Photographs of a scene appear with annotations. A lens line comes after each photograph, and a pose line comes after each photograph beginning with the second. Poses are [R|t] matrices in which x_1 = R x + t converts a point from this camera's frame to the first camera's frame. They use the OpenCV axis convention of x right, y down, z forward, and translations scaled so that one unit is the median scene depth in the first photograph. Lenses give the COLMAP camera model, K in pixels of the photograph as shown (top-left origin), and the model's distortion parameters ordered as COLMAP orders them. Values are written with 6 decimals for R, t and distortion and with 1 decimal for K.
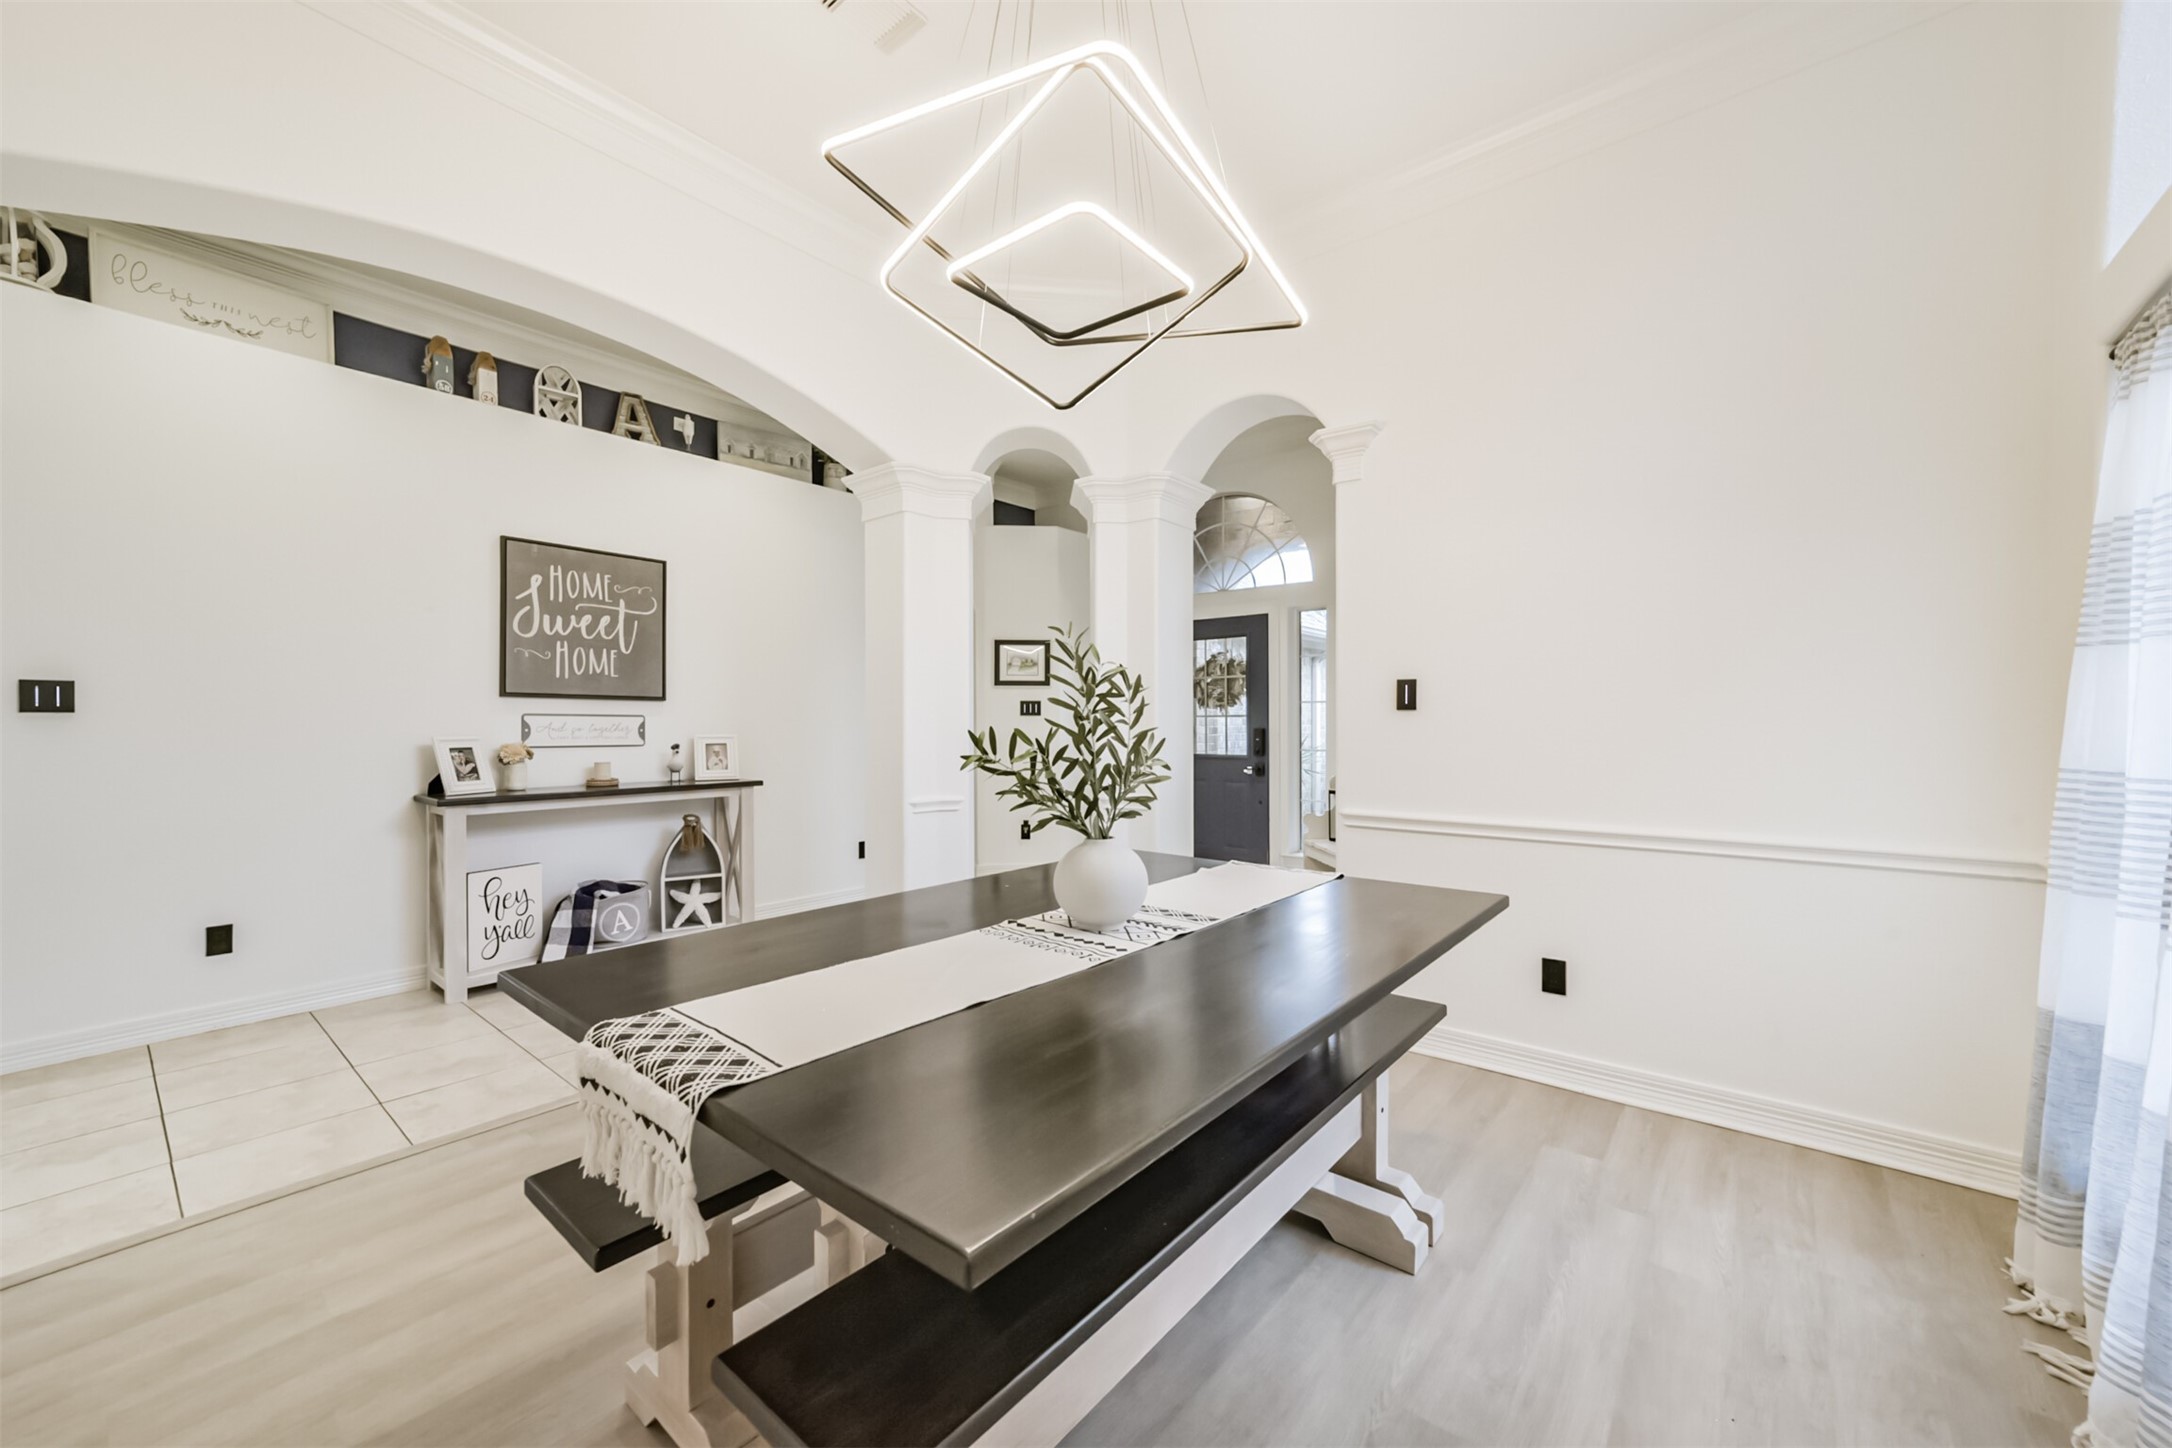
lens RADIAL K [[839.9, 0, 1080.8], [0, 839.9, 727.9], [0, 0, 1]] dist [-0.006173, 0.002202]
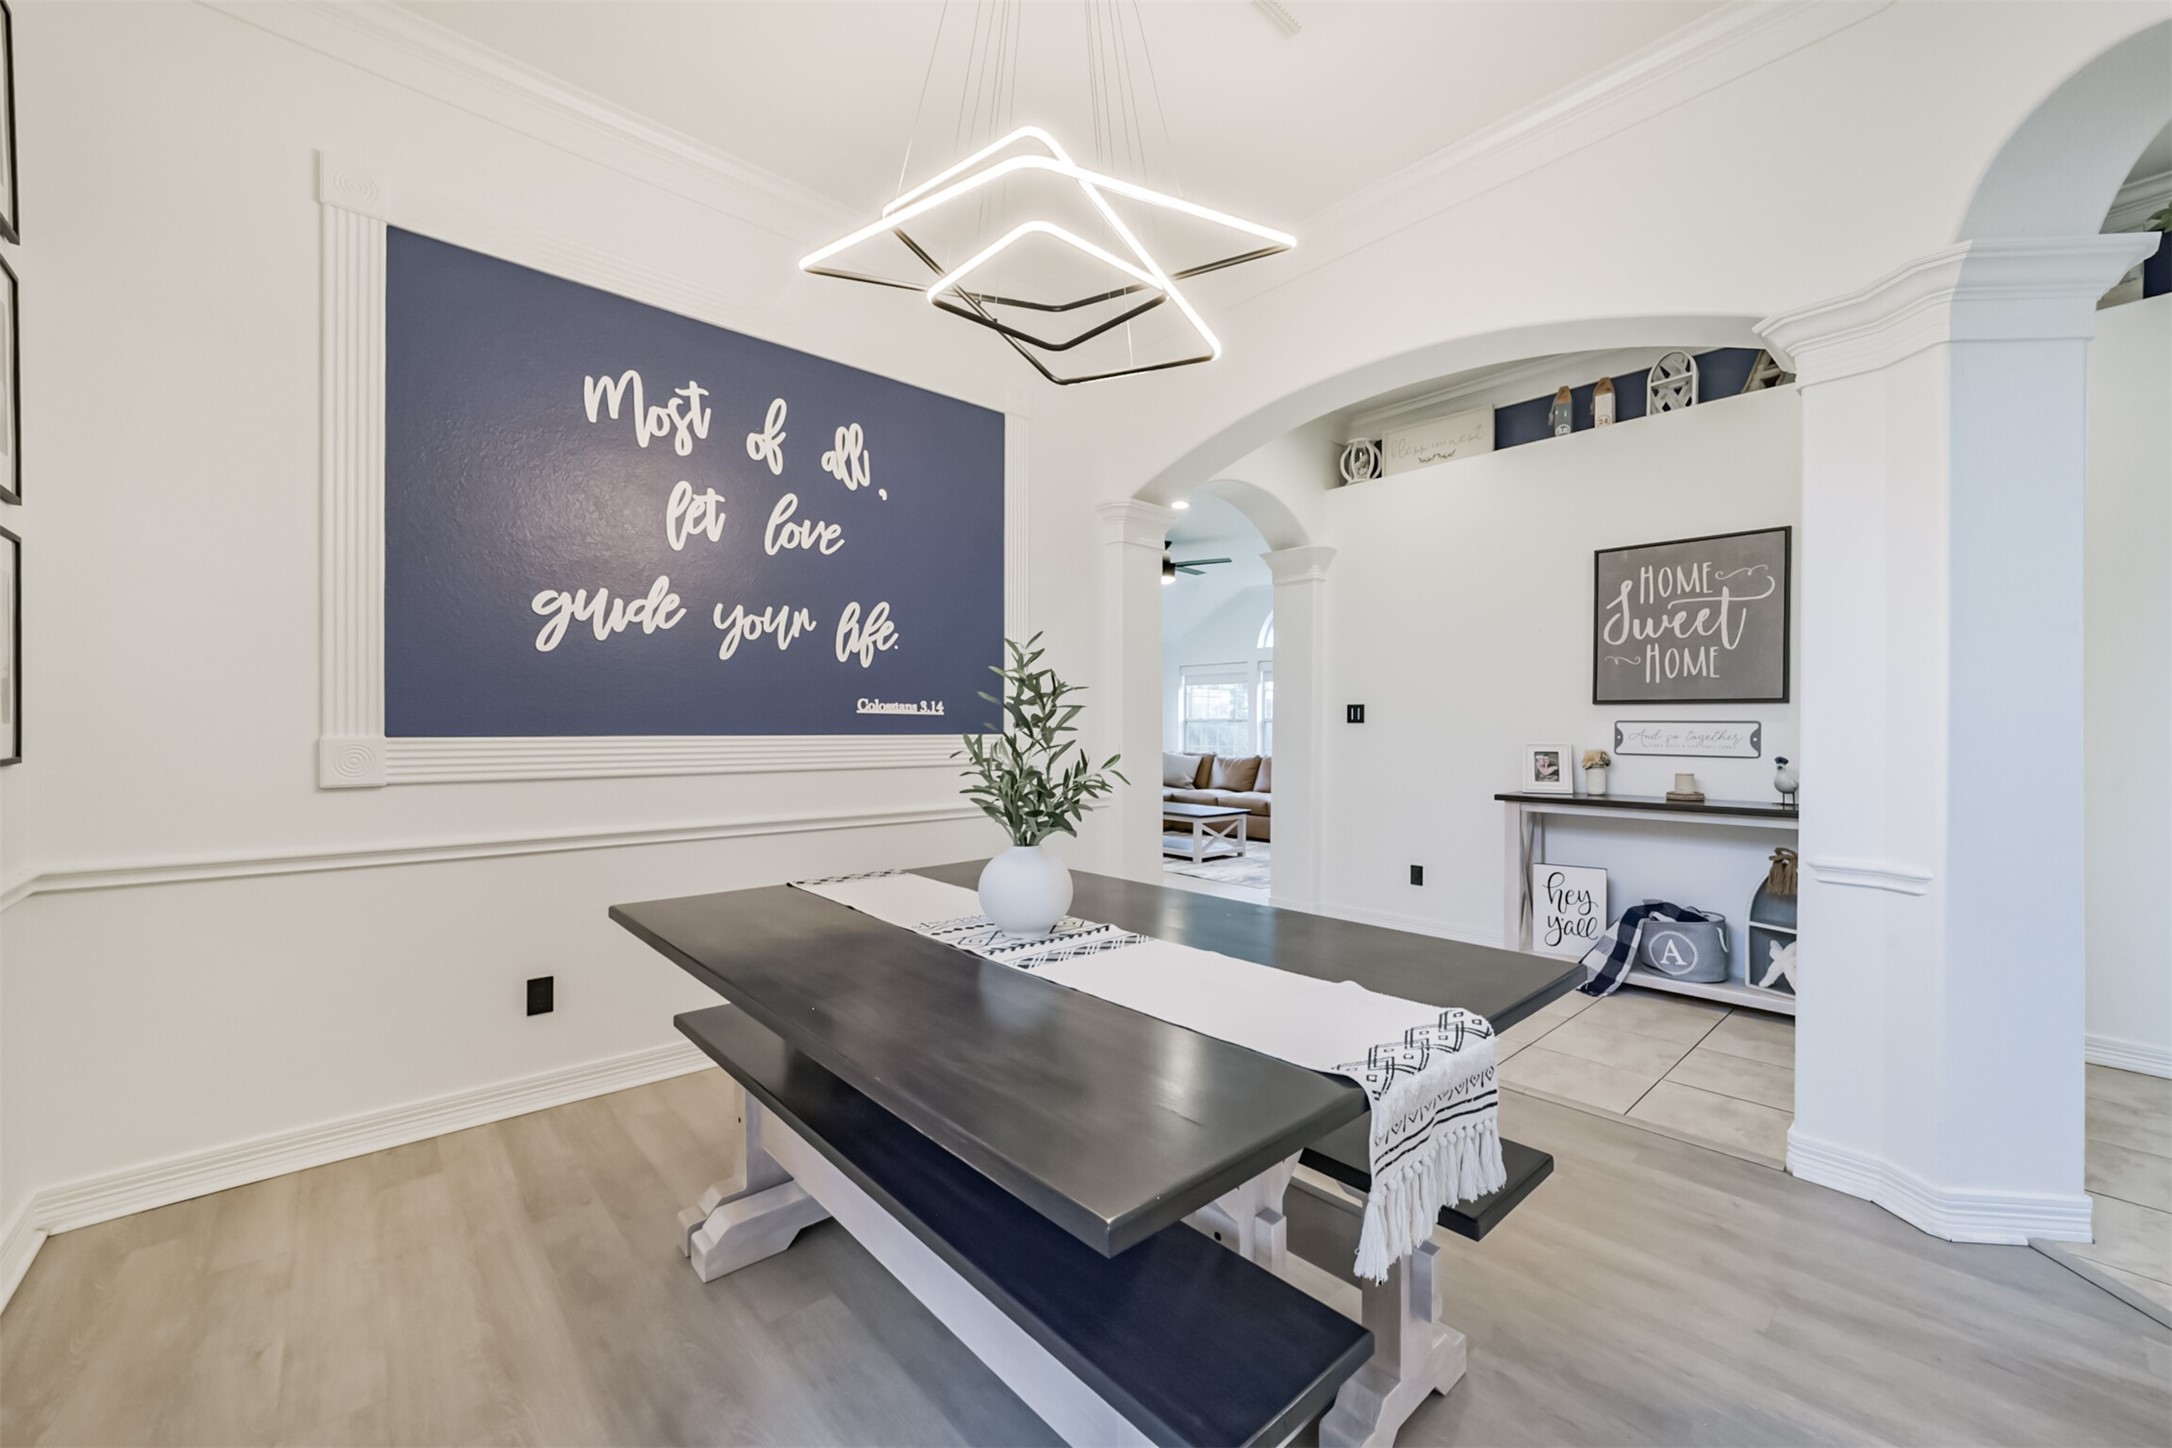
lens RADIAL K [[839.9, 0, 1087.4], [0, 839.9, 726.9], [0, 0, 1]] dist [-0.006173, 0.002202]
pose [[-0.149405, 0.000384, -0.988776, 0.426228], [-0.006990, 0.999975, 0.001445, -0.006387], [0.988751, 0.007127, -0.149398, 0.513730]]
